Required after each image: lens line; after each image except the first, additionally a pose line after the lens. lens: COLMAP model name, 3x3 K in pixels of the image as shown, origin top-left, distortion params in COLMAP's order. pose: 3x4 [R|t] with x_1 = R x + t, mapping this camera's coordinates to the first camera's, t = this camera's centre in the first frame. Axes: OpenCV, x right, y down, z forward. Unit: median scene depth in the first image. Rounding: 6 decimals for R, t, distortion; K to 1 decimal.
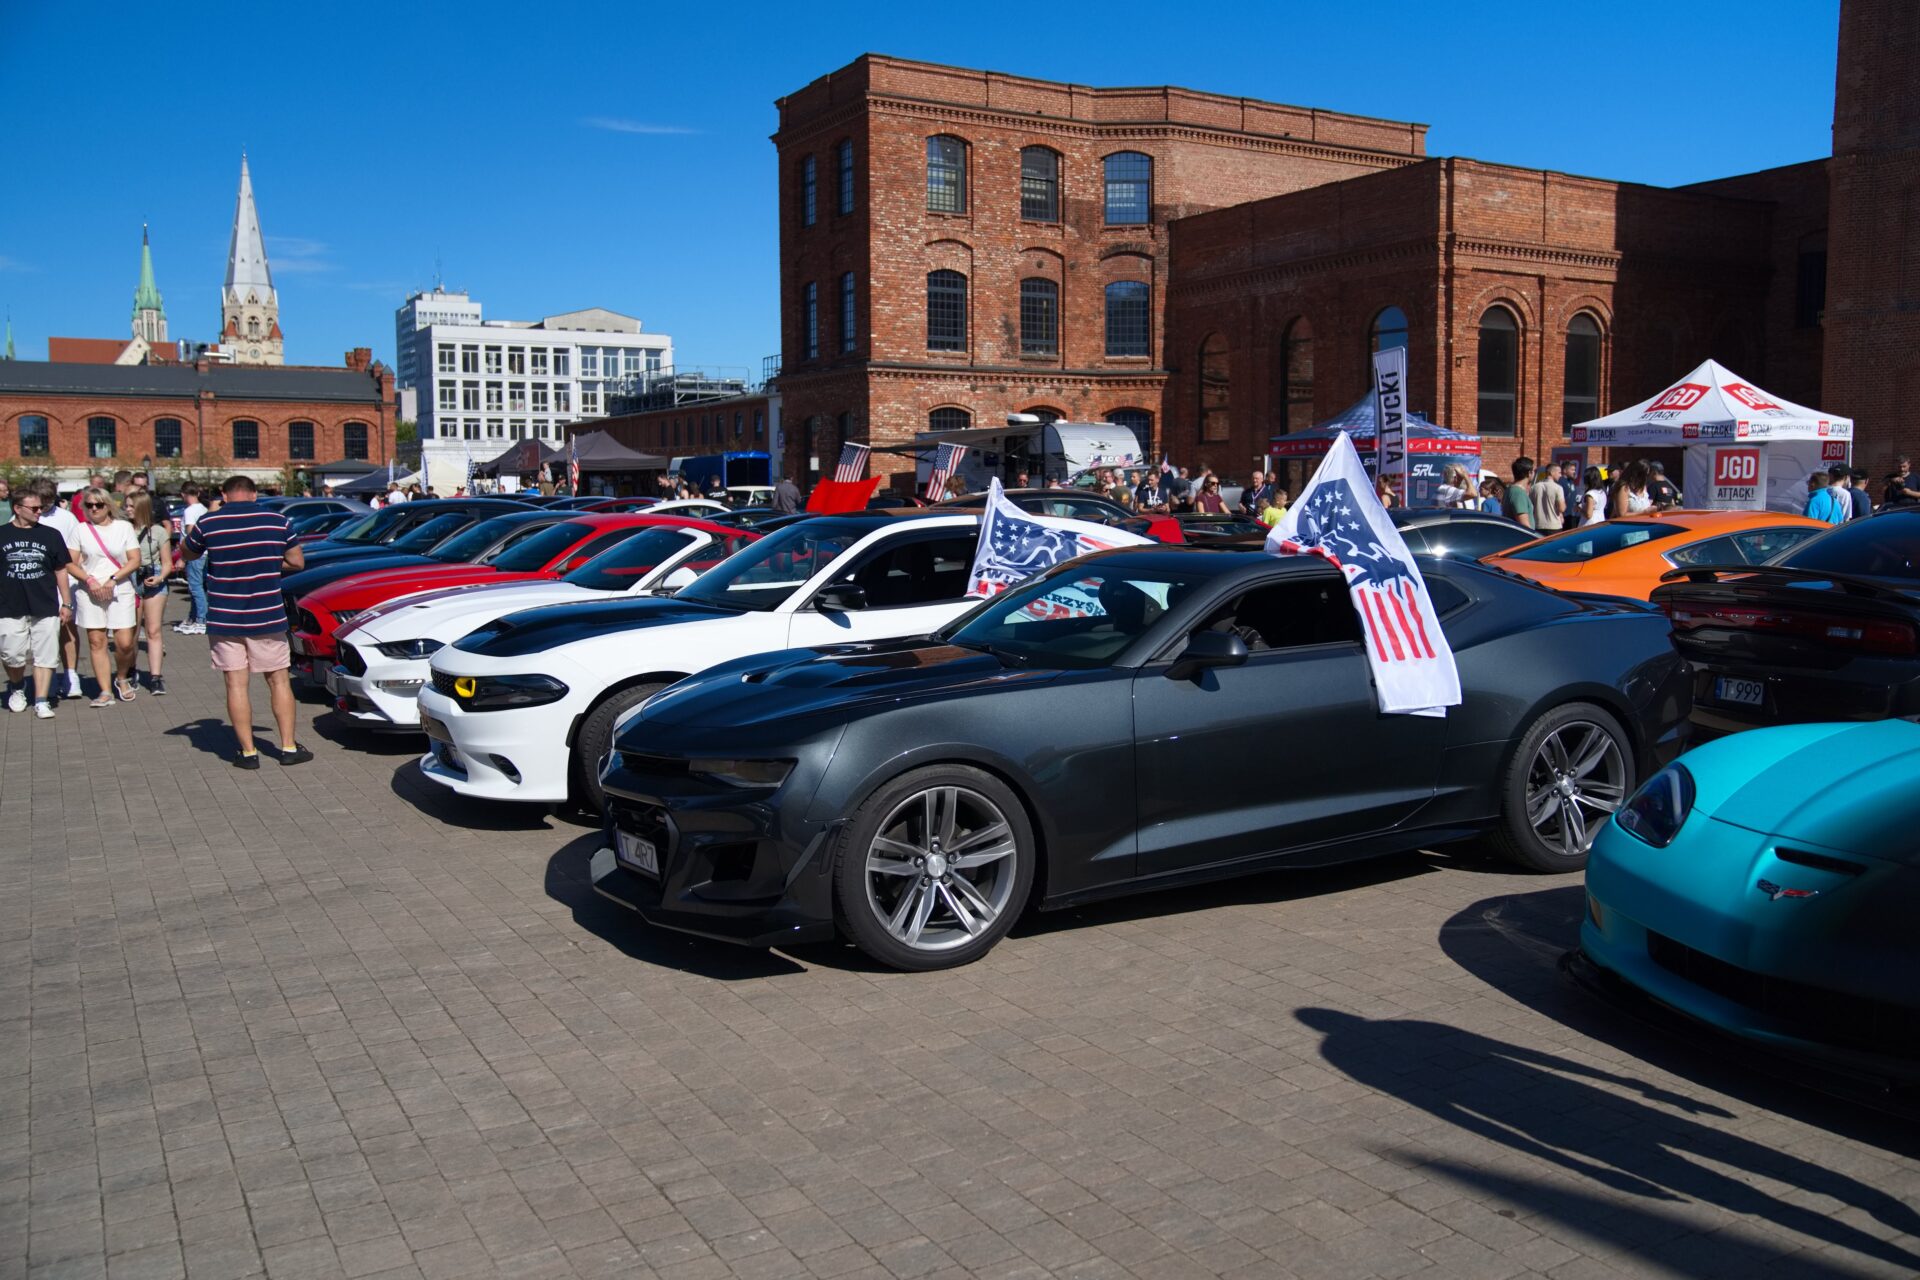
lens RADIAL K [[1562.5, 0, 956.5], [0, 1562.5, 622.4], [0, 0, 1]] dist [-0.024636, 0.033267]
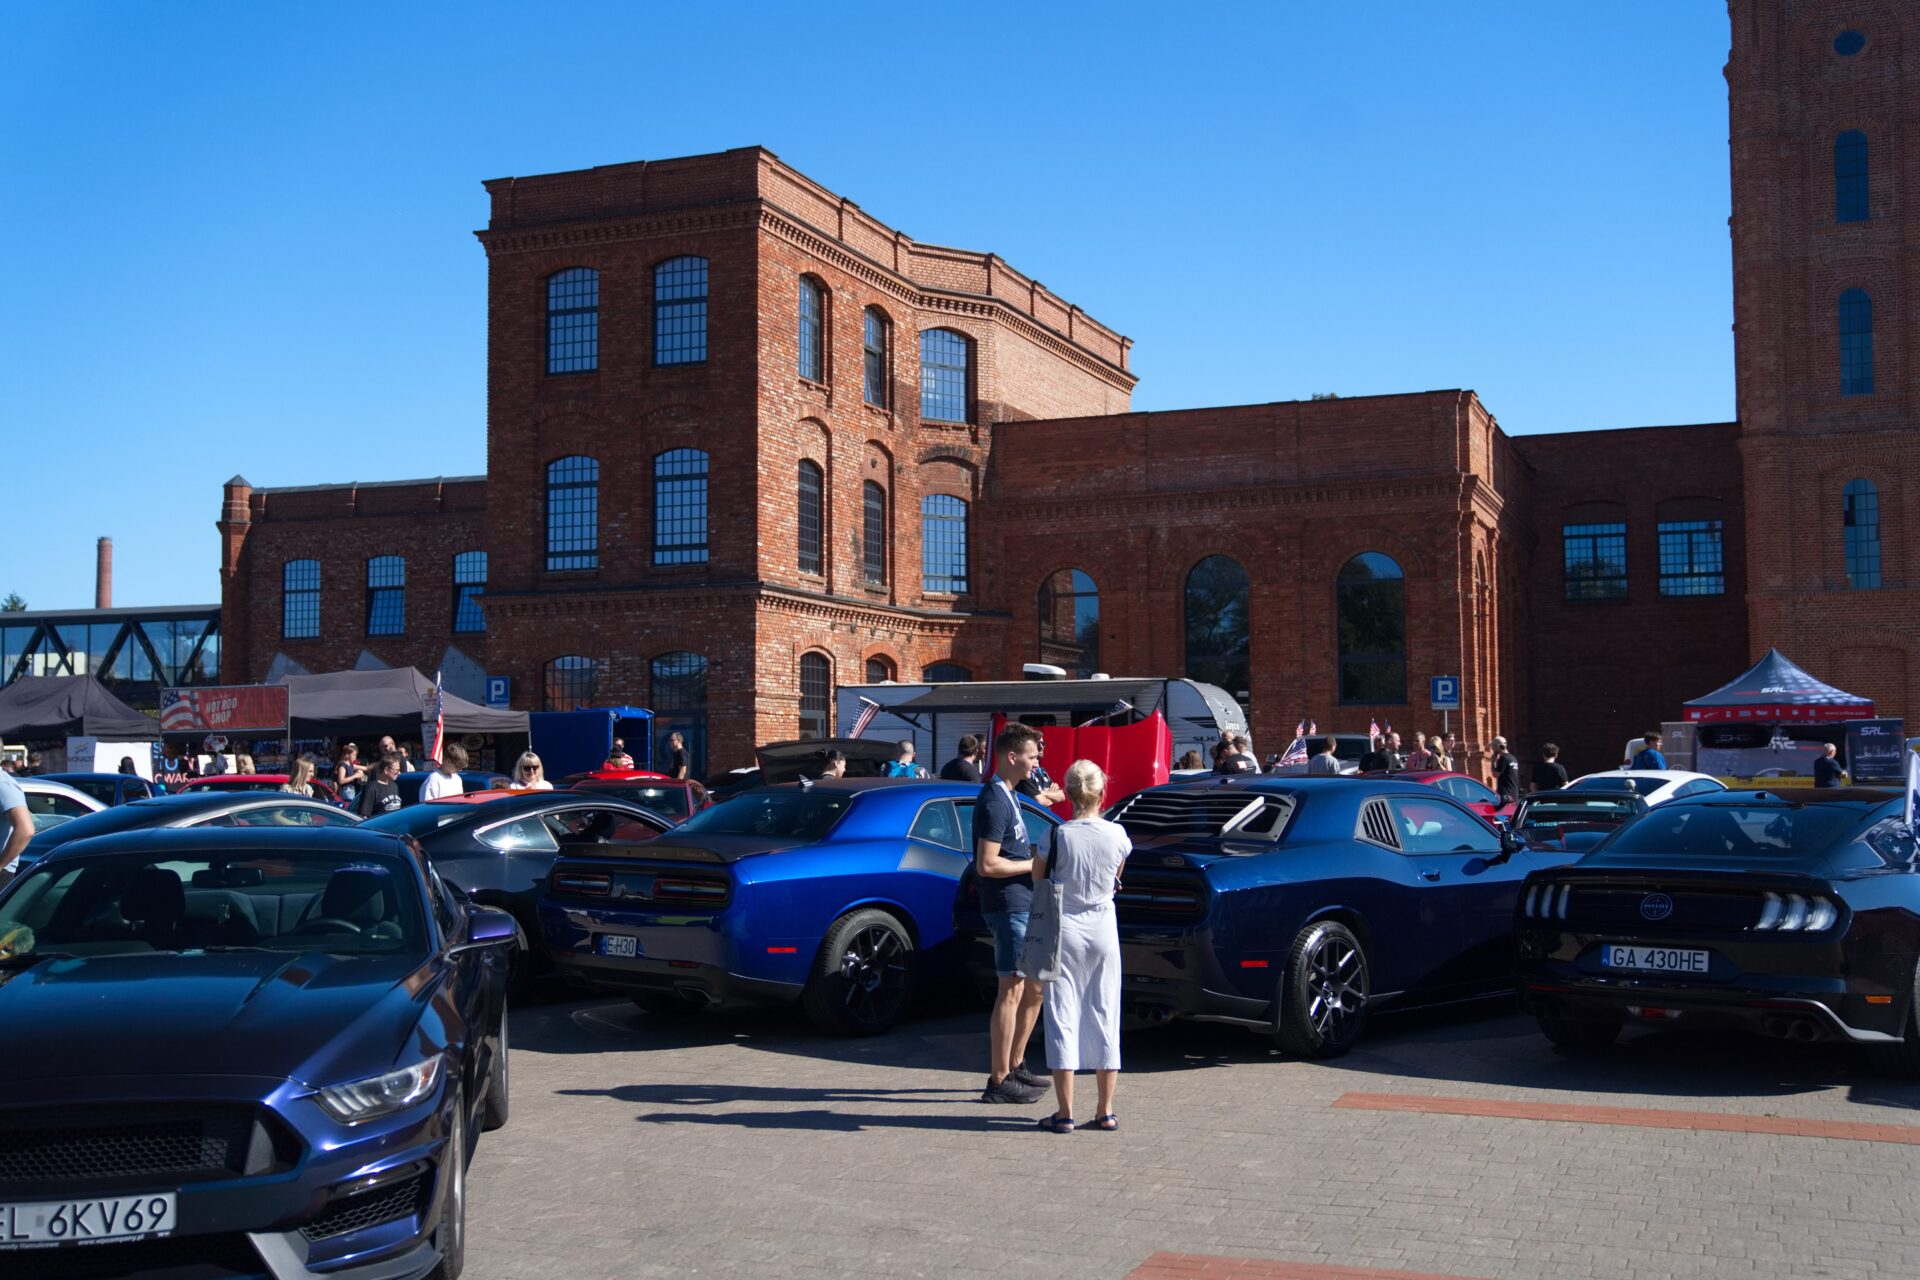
lens RADIAL K [[2049.0, 0, 951.1], [0, 2049.0, 620.2], [0, 0, 1]] dist [0.022977, 0.000000]
pose [[0.783664, 0.044842, 0.619564, -0.504430], [0.056838, 0.988031, -0.143403, -0.016006], [-0.618579, 0.147595, 0.771736, 0.242072]]
